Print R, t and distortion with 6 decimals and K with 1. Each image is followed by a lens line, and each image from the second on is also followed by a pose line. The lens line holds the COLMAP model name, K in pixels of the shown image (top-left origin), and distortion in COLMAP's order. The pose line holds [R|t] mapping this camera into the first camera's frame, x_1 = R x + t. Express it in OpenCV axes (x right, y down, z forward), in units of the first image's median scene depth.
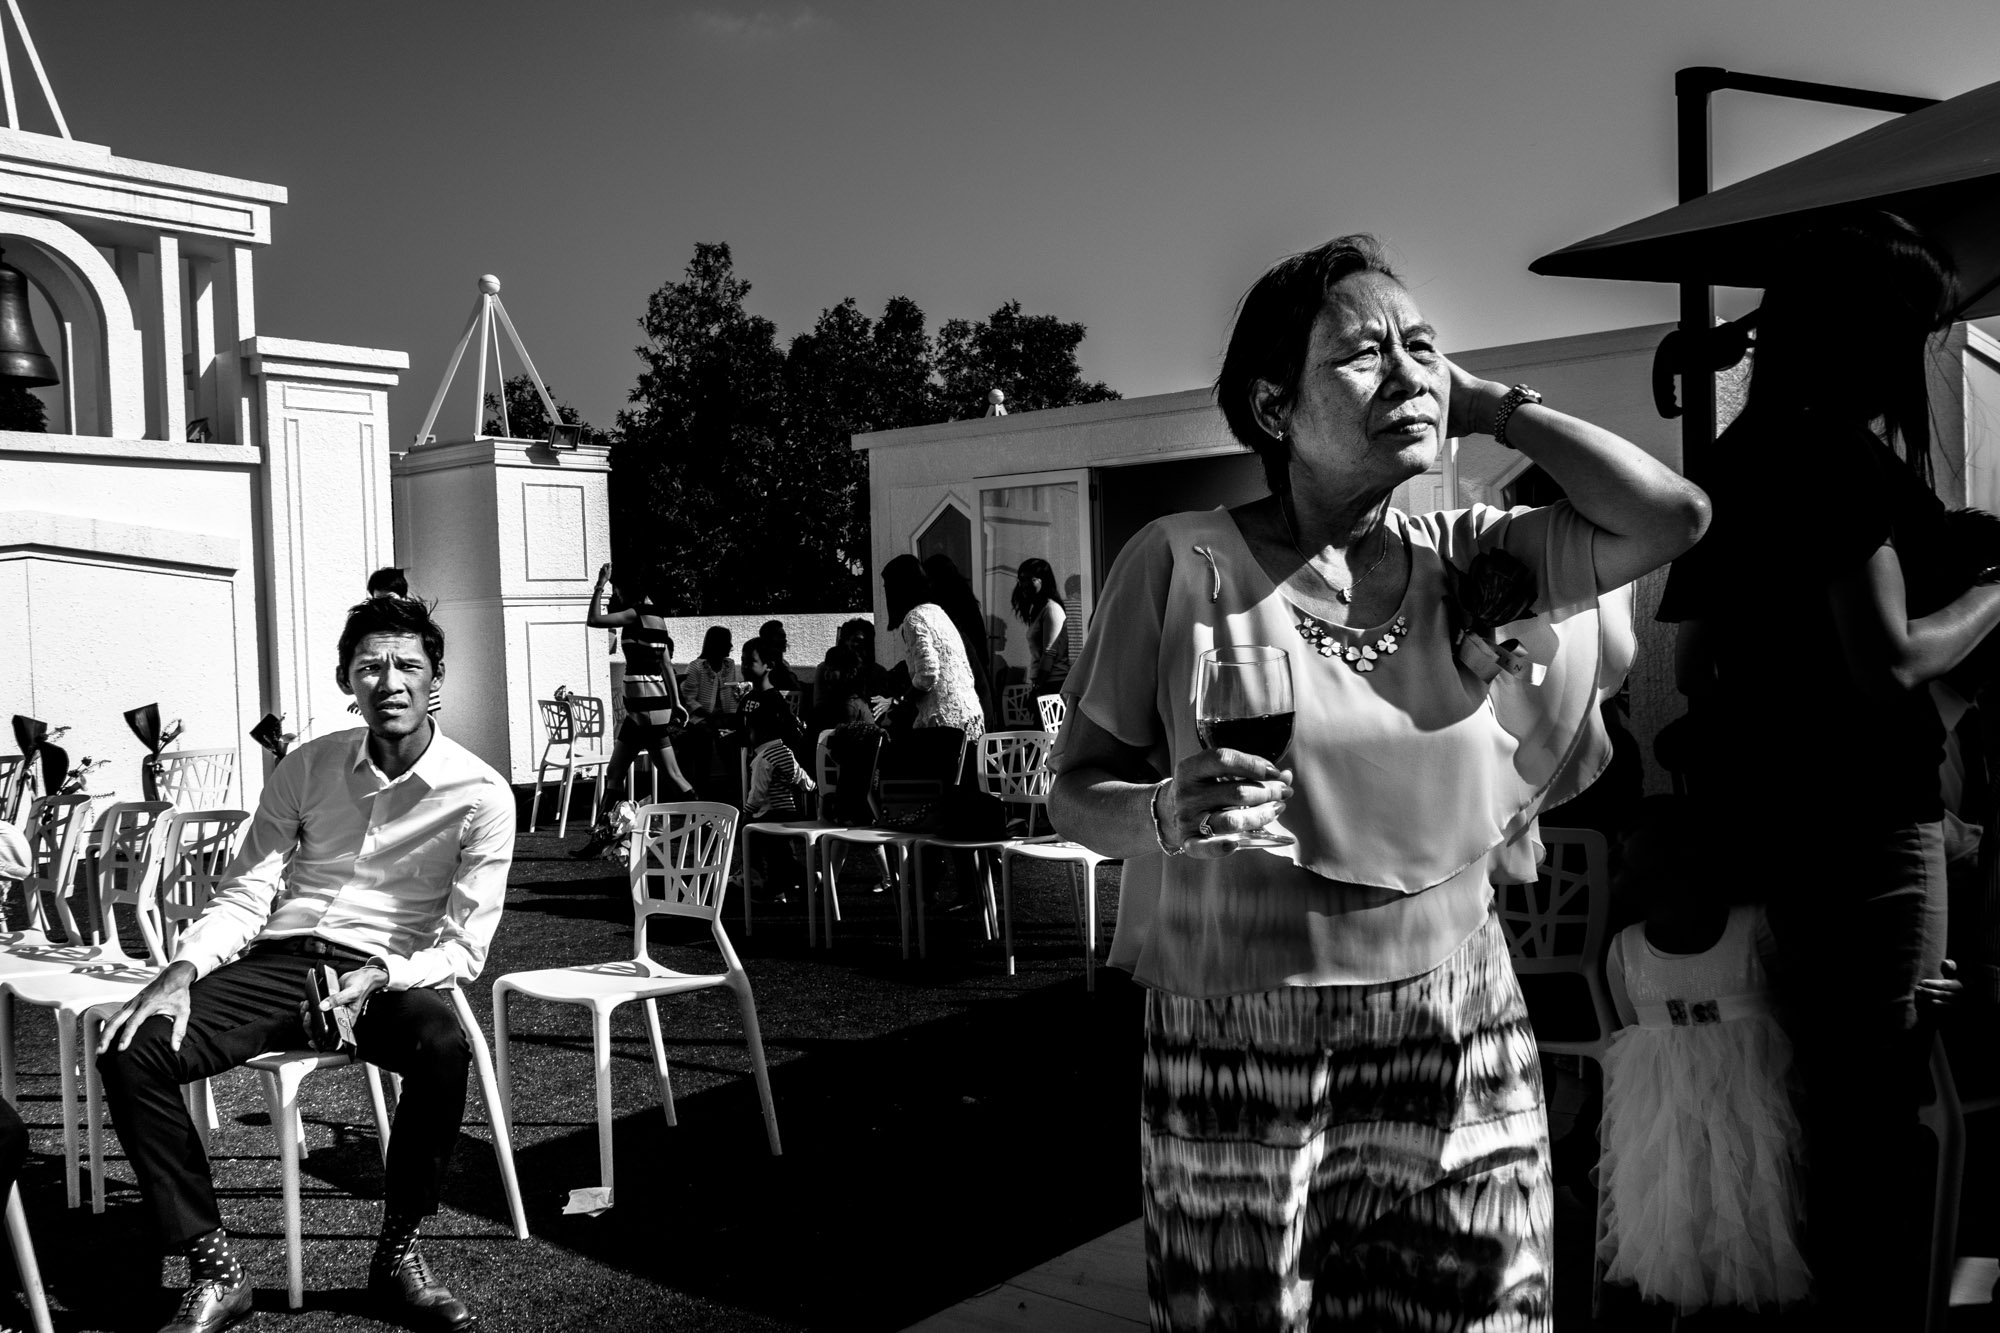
lens RADIAL K [[1726.0, 0, 979.0], [0, 1726.0, 713.5], [0, 0, 1]] dist [0.003469, 0.007765]
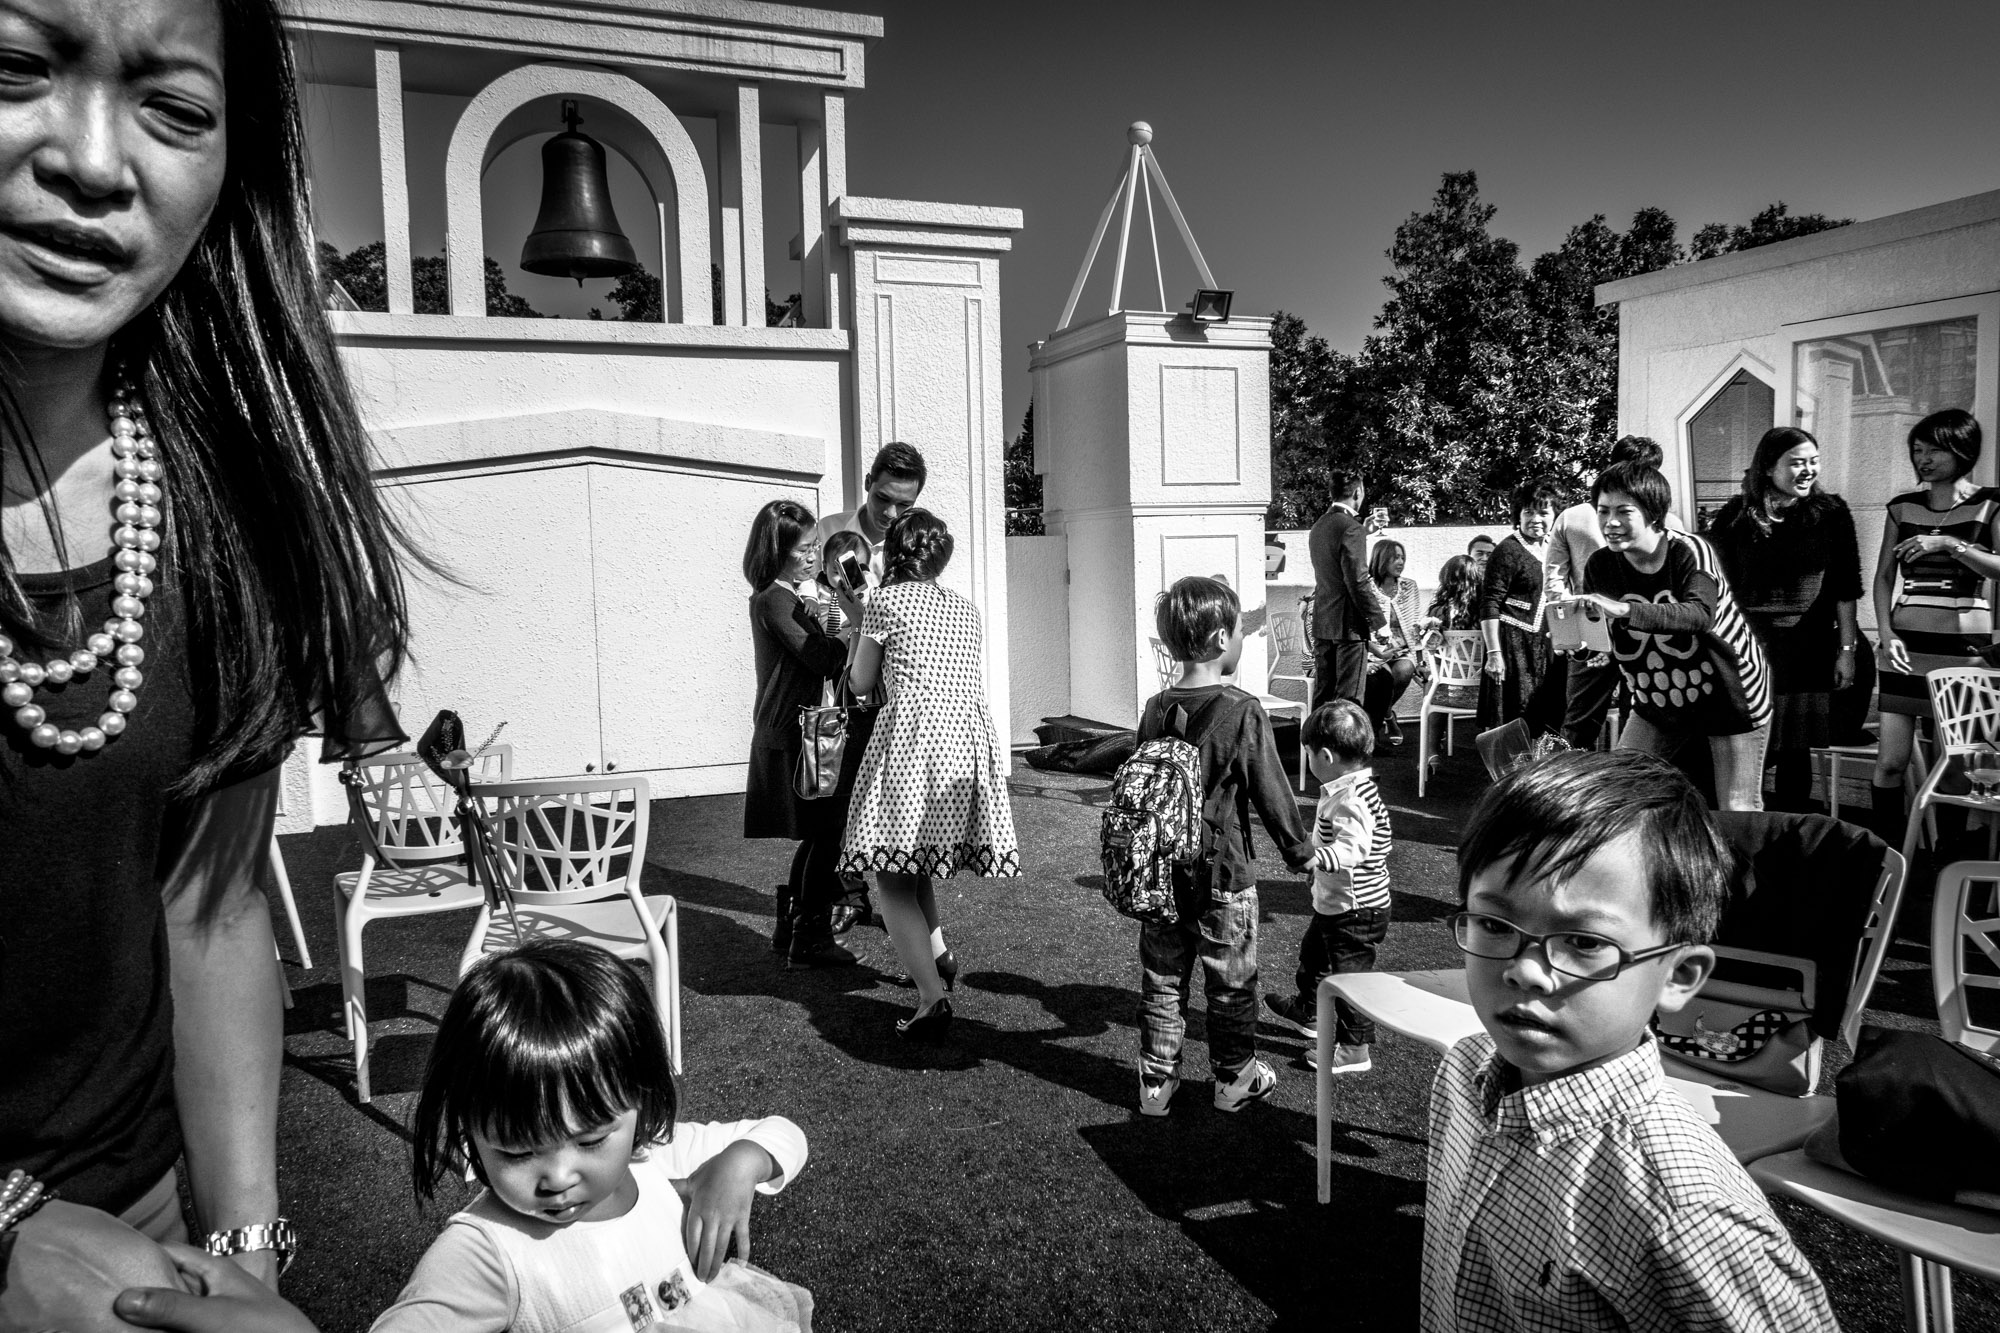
lens RADIAL K [[1364.5, 0, 998.6], [0, 1364.5, 687.2], [0, 0, 1]] dist [-0.027825, 0.025119]
pose [[0.888219, 0.053925, -0.456244, -0.030233], [-0.025207, 0.997312, 0.068801, -0.024703], [0.458728, -0.049610, 0.887191, 0.404969]]
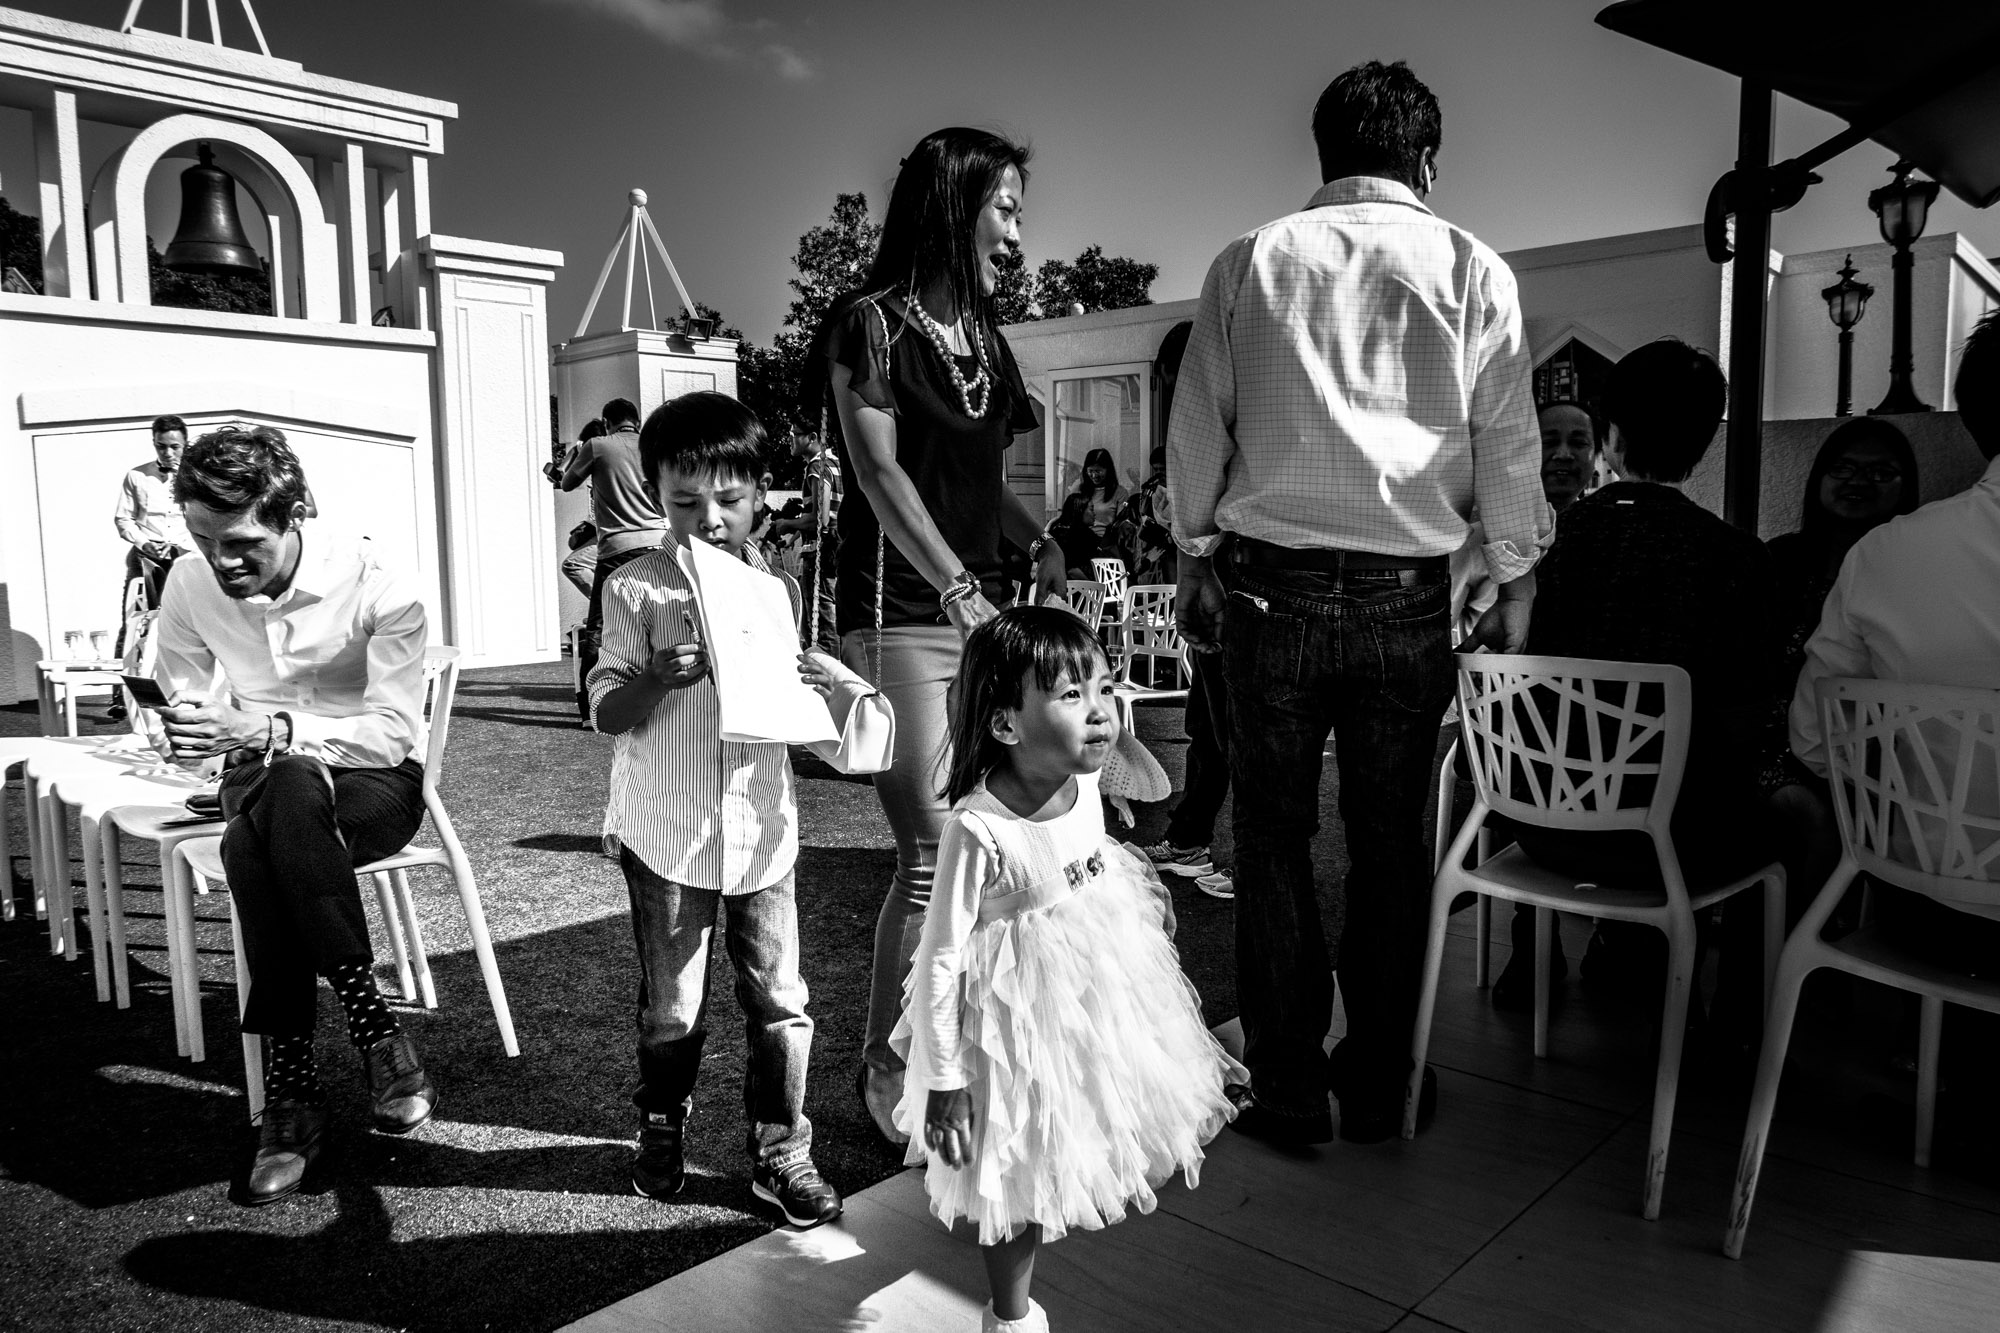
lens RADIAL K [[1364.5, 0, 998.6], [0, 1364.5, 687.2], [0, 0, 1]] dist [-0.027825, 0.025119]
pose [[0.998513, 0.025063, -0.048406, 0.013094], [-0.021524, 0.997151, 0.072301, 0.010087], [0.050080, -0.071152, 0.996208, 0.085458]]
